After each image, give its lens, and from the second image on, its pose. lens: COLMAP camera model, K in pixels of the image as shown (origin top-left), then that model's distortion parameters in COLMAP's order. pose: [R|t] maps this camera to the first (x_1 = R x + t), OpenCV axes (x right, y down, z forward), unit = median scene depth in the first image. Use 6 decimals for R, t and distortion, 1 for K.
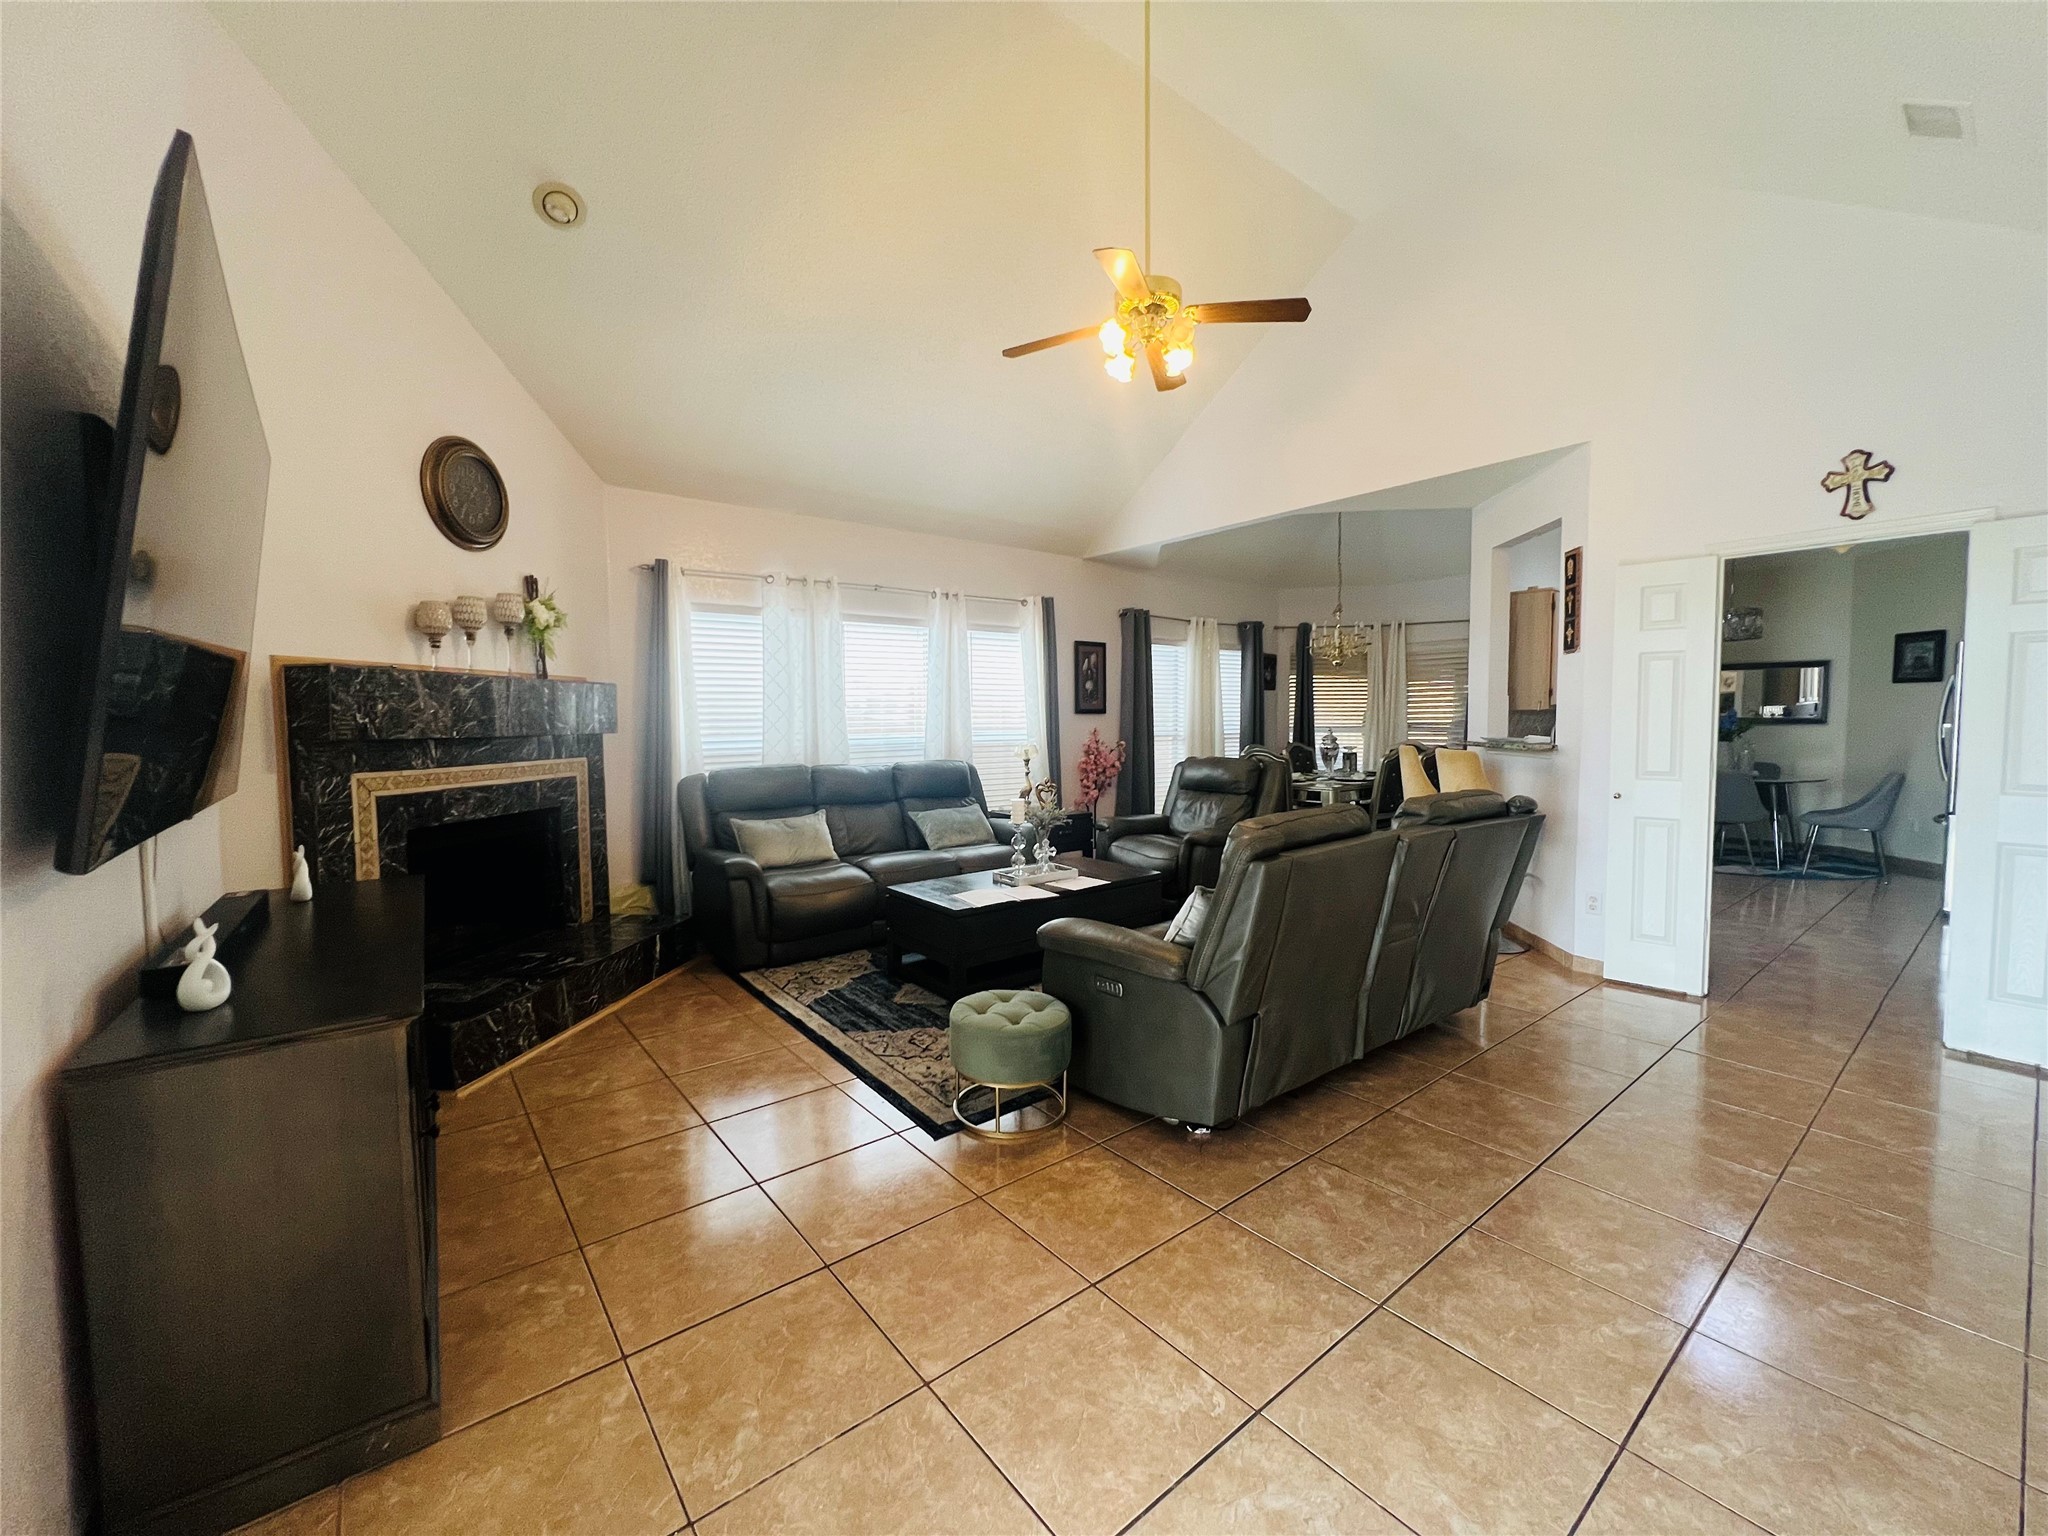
lens RADIAL K [[817.8, 0, 1024.0], [0, 817.8, 768.0], [0, 0, 1]] dist [-0.001119, -0.000284]
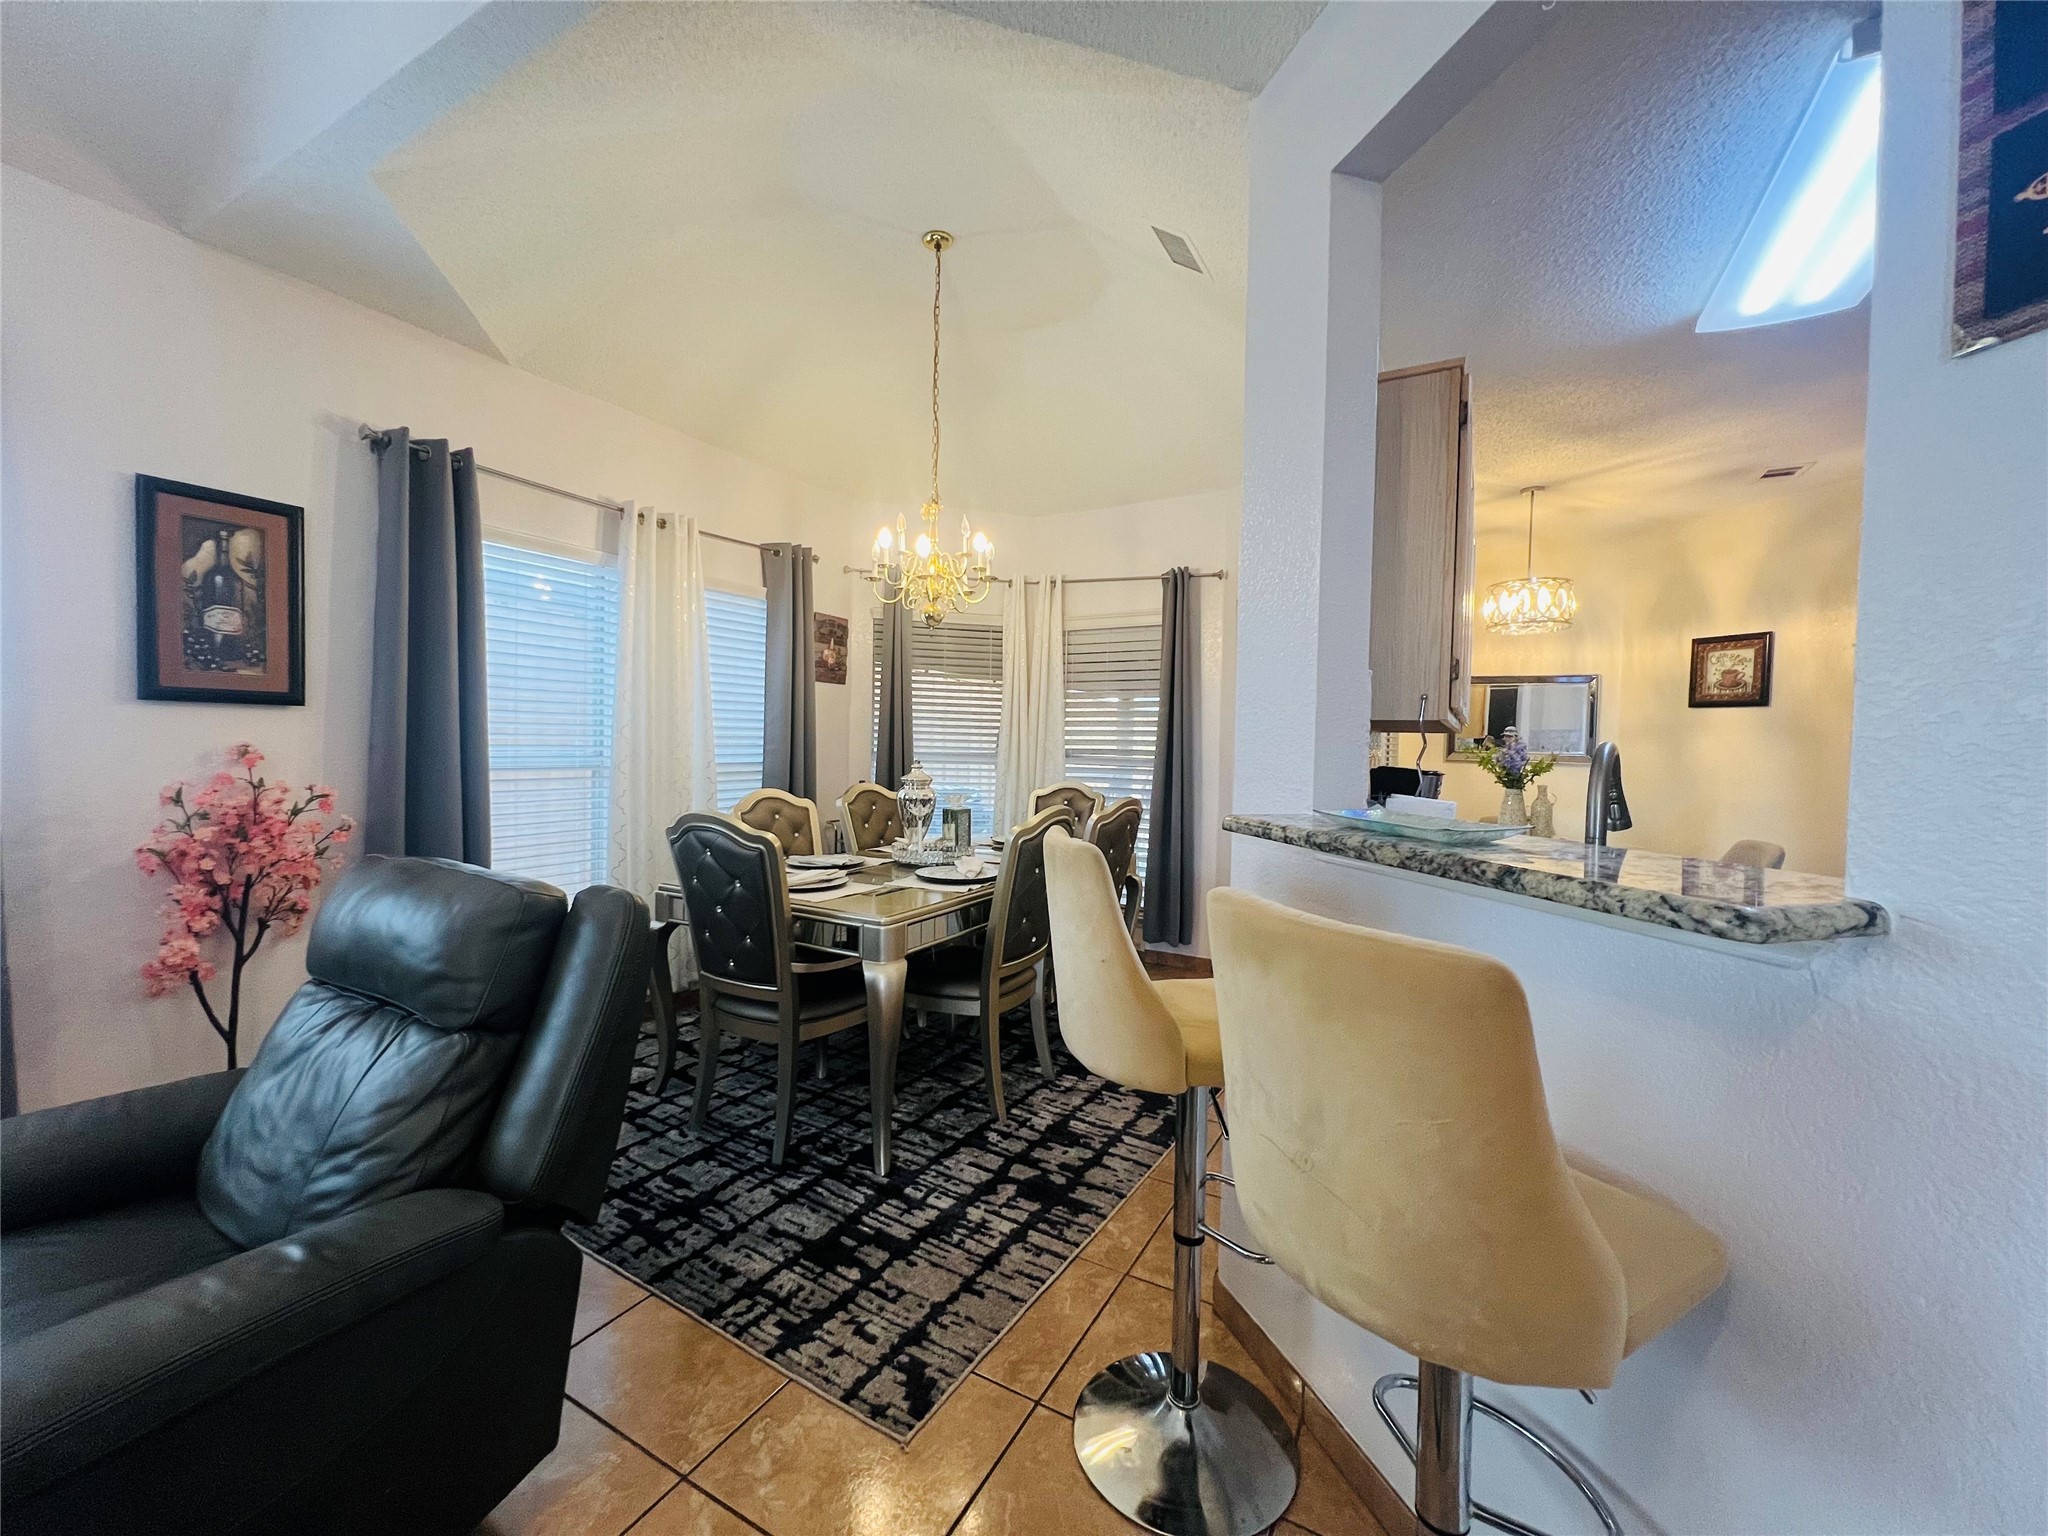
lens RADIAL K [[817.8, 0, 1024.0], [0, 817.8, 768.0], [0, 0, 1]] dist [-0.001119, -0.000284]
pose [[0.923559, 0.012497, 0.383253, 0.298918], [-0.002695, 0.999656, -0.026102, -0.036282], [-0.383447, 0.023074, 0.923275, 0.645245]]
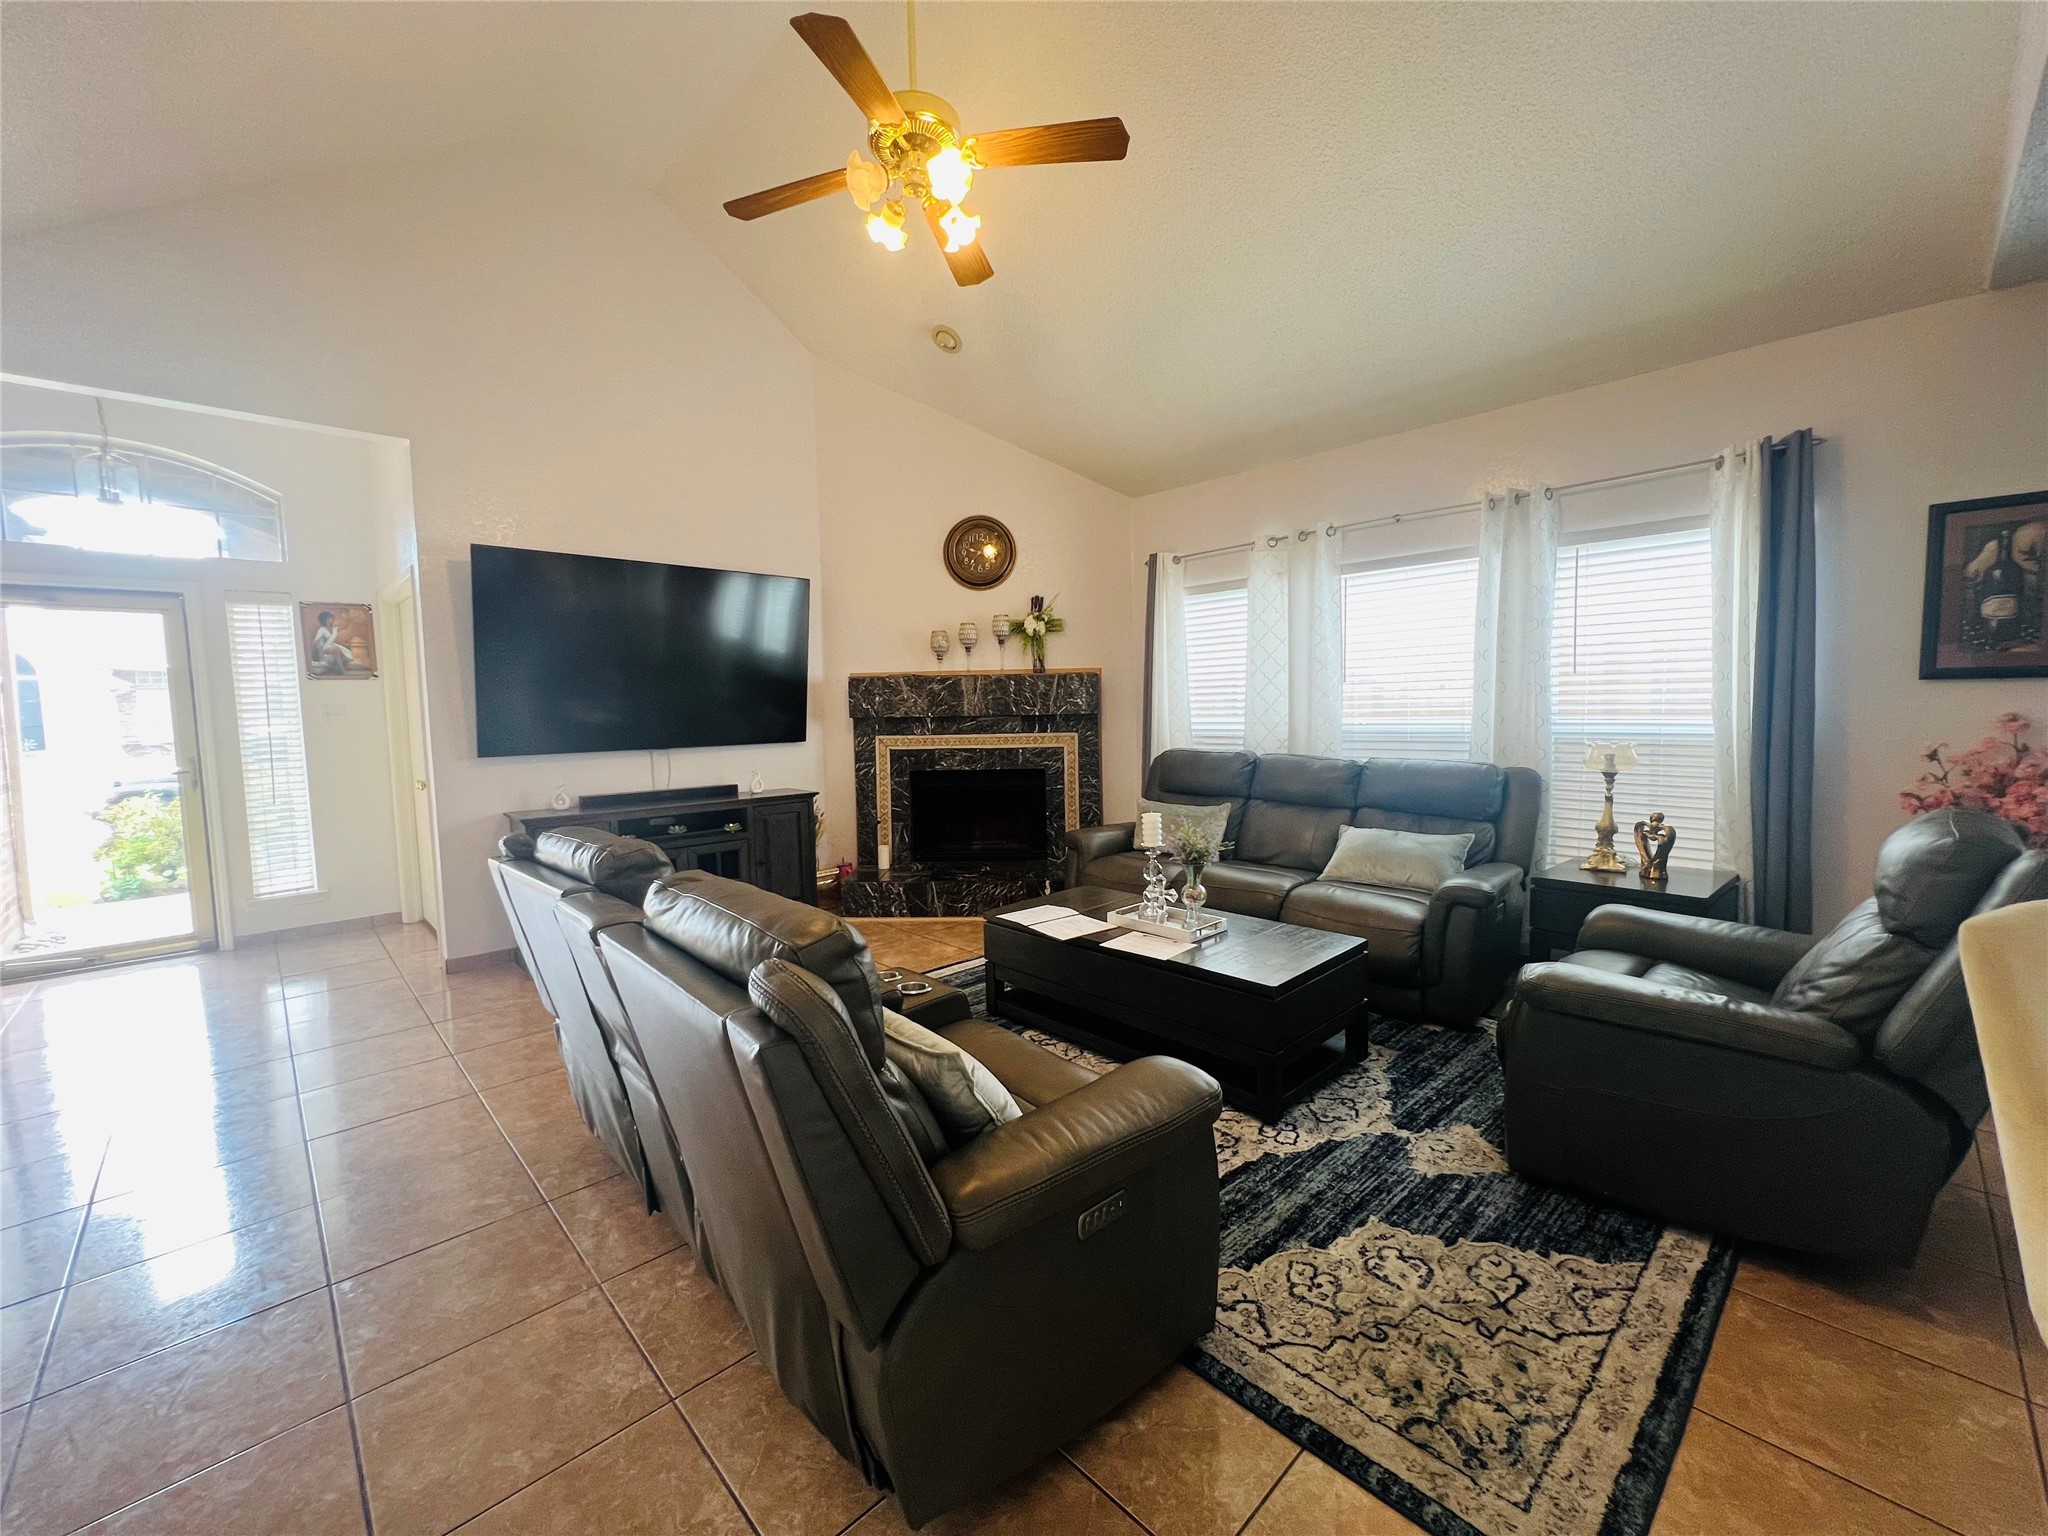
lens RADIAL K [[817.8, 0, 1024.0], [0, 817.8, 768.0], [0, 0, 1]] dist [-0.001119, -0.000284]
pose [[0.100989, 0.083494, -0.991378, 0.503127], [-0.042793, 0.995915, 0.079517, -0.039660], [0.993967, 0.034393, 0.104150, 0.562871]]
